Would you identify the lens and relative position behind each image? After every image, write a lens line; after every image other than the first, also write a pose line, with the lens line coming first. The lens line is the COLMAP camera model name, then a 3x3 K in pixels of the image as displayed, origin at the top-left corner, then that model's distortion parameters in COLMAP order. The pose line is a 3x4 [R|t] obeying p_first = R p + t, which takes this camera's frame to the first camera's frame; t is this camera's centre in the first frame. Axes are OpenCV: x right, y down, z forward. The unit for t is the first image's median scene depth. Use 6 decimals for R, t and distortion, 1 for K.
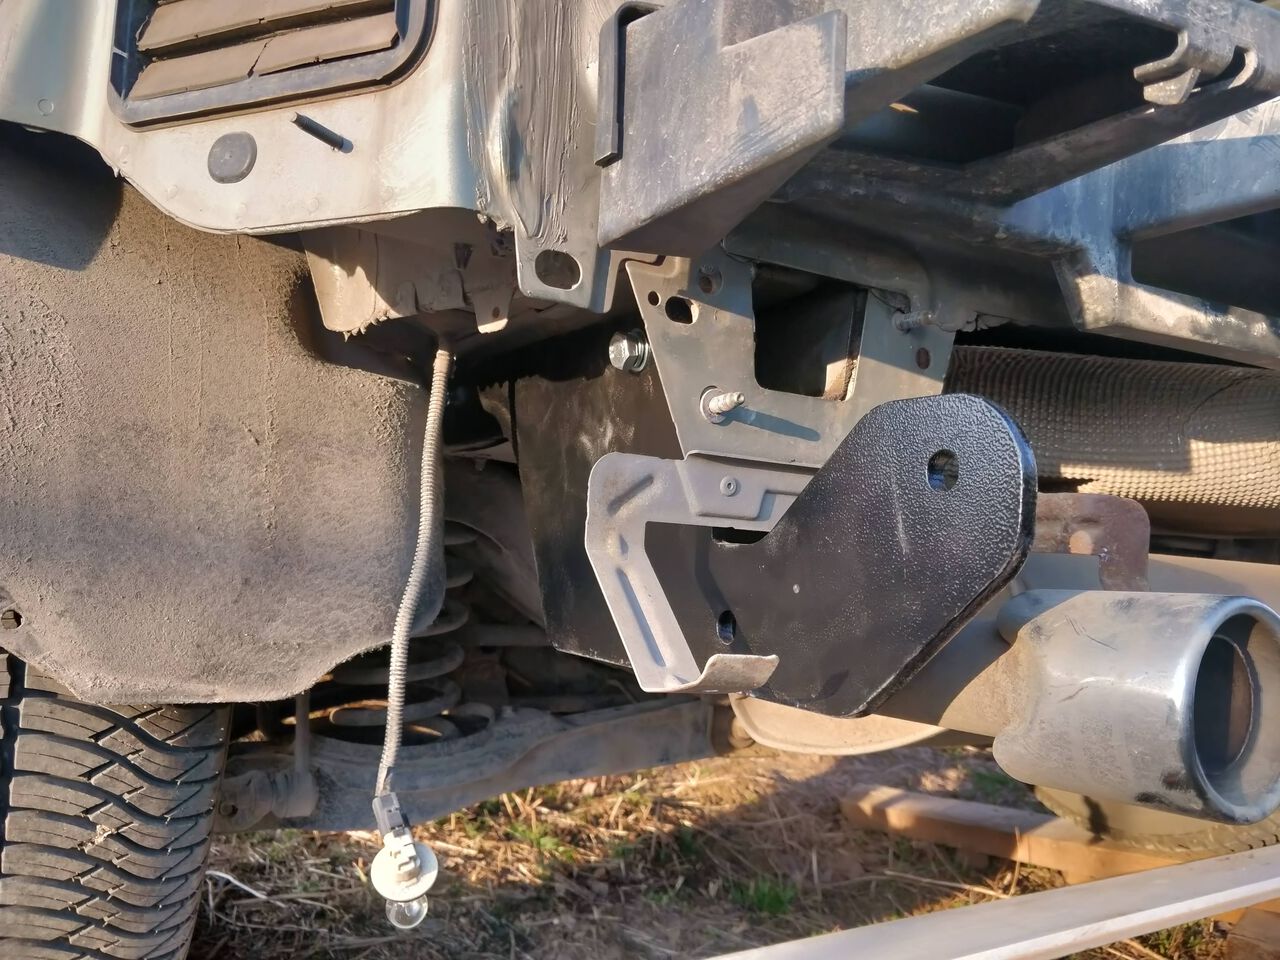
lens RADIAL K [[1056.8, 0, 640.0], [0, 1056.8, 480.0], [0, 0, 1]] dist [0.100705, -0.232061]
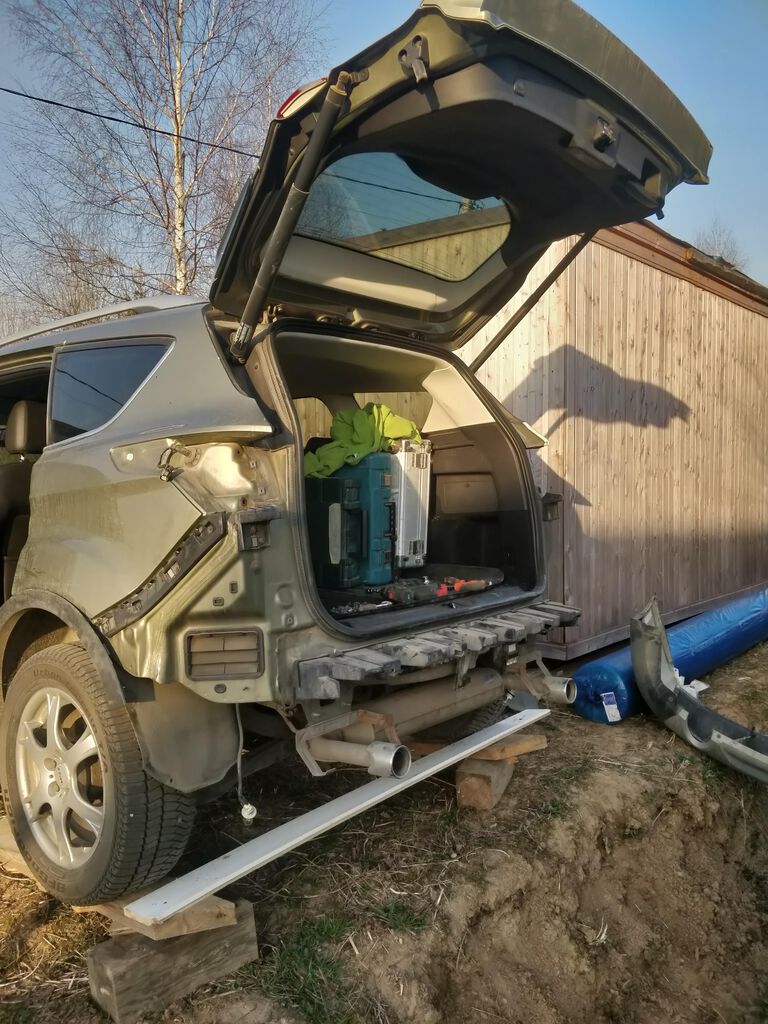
lens RADIAL K [[845.4, 0, 386.9], [0, 845.4, 516.3], [0, 0, 1]] dist [0.100705, -0.232061]
pose [[0.946831, -0.111269, 0.301877, -0.563990], [0.083065, 0.991023, 0.104751, -1.089829], [-0.310823, -0.074107, 0.947575, -2.268663]]
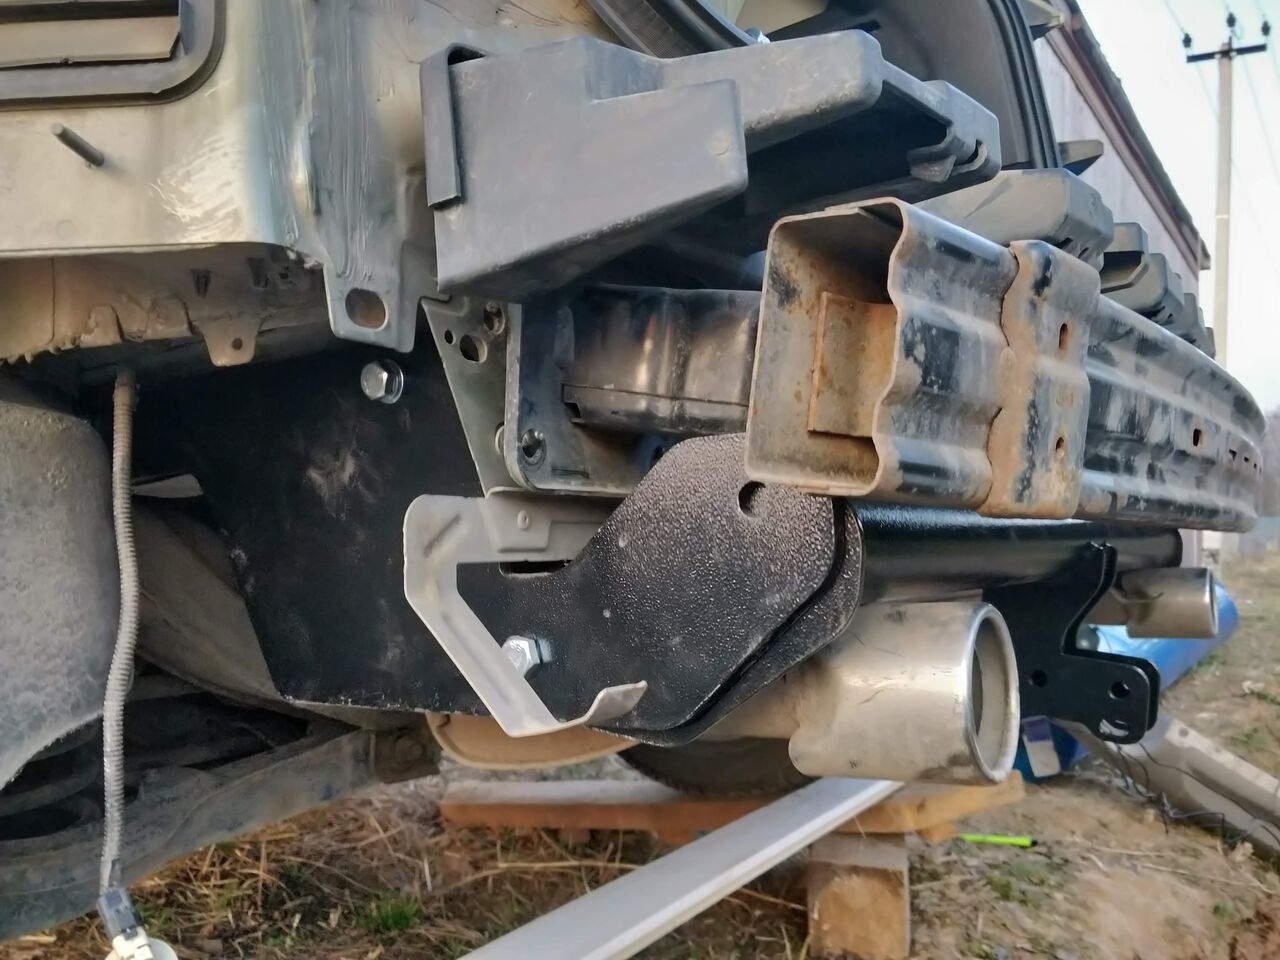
lens RADIAL K [[1080.6, 0, 635.9], [0, 1080.6, 485.2], [0, 0, 1]] dist [0.004855, 0.011908]
pose [[0.912828, -0.057697, 0.404248, -0.174700], [0.053935, 0.998330, 0.020699, -0.032389], [-0.404767, 0.002909, 0.914415, 0.014104]]
